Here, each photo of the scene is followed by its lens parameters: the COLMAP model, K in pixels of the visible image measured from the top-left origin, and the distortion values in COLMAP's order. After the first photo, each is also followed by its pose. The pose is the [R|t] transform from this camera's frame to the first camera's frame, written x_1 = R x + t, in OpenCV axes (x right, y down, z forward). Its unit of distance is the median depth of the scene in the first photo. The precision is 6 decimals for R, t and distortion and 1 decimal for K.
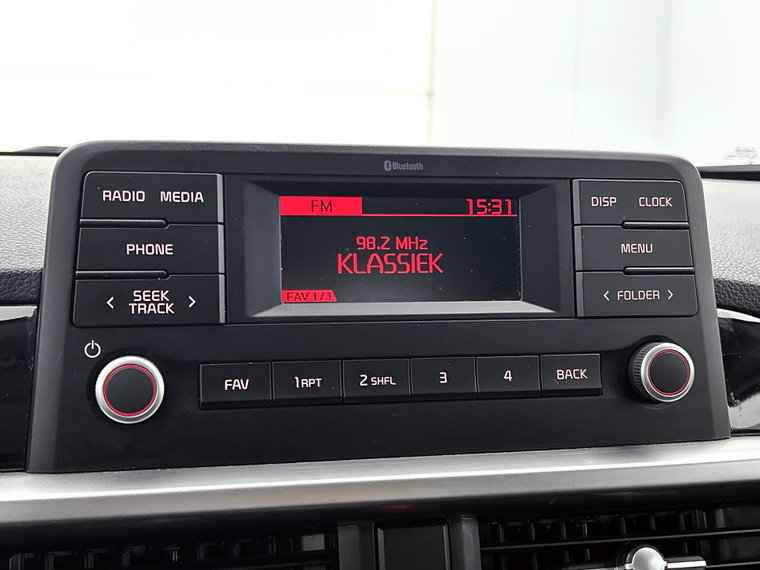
lens RADIAL K [[995.9, 0, 382.9], [0, 995.9, 288.3], [0, 0, 1]] dist [0.242419, -0.878753]
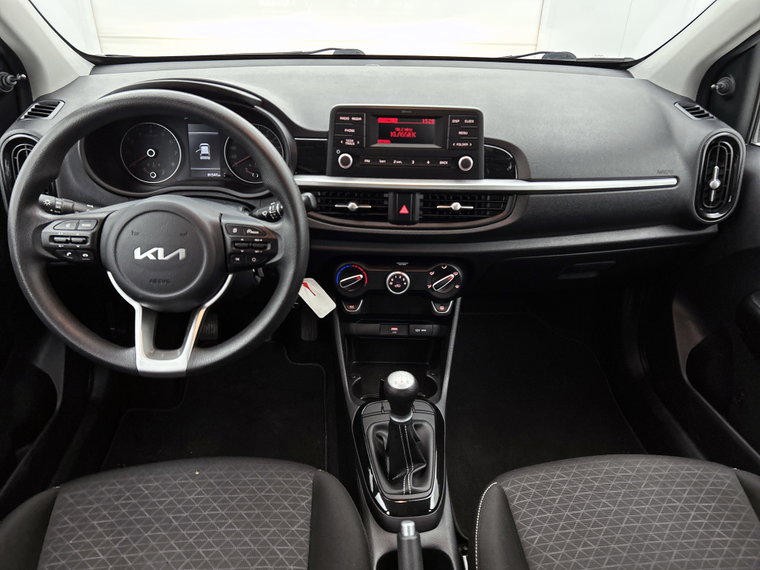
lens RADIAL K [[573.0, 0, 386.8], [0, 573.0, 283.9], [0, 0, 1]] dist [0.040325, -0.007850]
pose [[0.971202, 0.120702, -0.205420, 0.543377], [-0.031538, 0.919720, 0.391305, -0.412489], [0.236160, -0.373558, 0.897041, -1.545447]]
